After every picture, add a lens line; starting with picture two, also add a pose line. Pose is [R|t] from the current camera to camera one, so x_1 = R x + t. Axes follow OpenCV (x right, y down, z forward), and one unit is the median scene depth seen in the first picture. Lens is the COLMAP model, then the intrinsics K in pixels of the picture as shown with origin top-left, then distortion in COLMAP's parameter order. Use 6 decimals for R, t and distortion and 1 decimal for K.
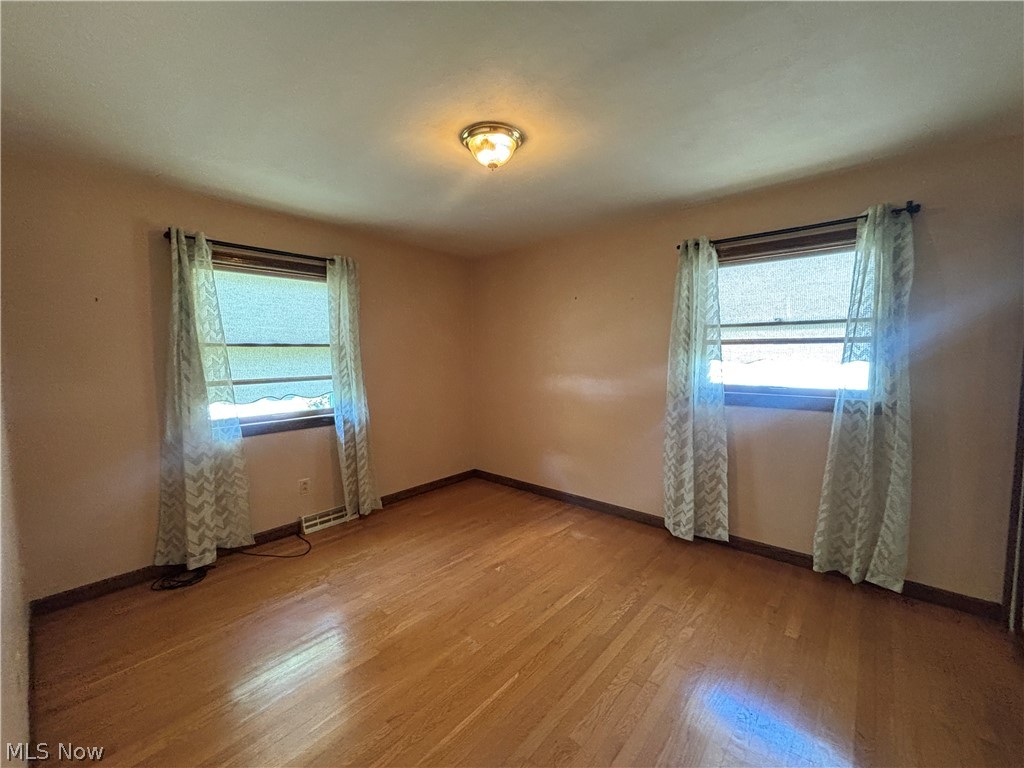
lens RADIAL K [[421.3, 0, 509.8], [0, 421.3, 380.7], [0, 0, 1]] dist [-0.001881, 0.002578]
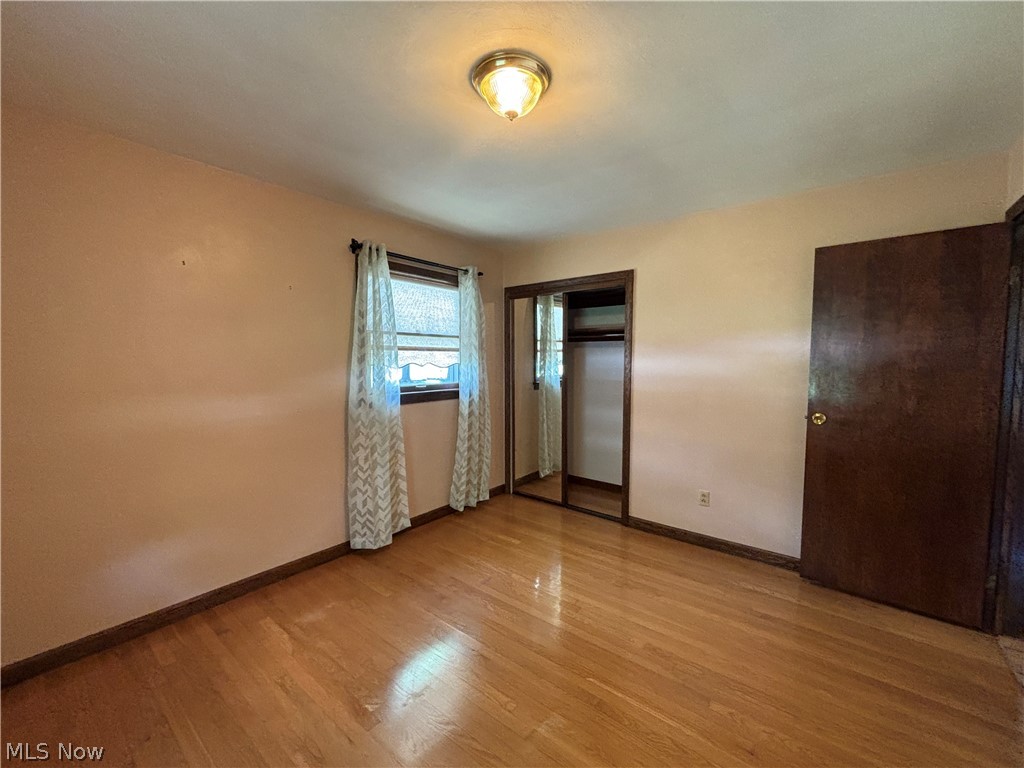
lens RADIAL K [[421.3, 0, 510.6], [0, 421.3, 381.6], [0, 0, 1]] dist [-0.001881, 0.002578]
pose [[-0.043500, -0.051938, 0.997702, -0.589967], [0.068473, 0.996144, 0.054842, -0.044510], [-0.996704, 0.070701, -0.039776, 0.744184]]
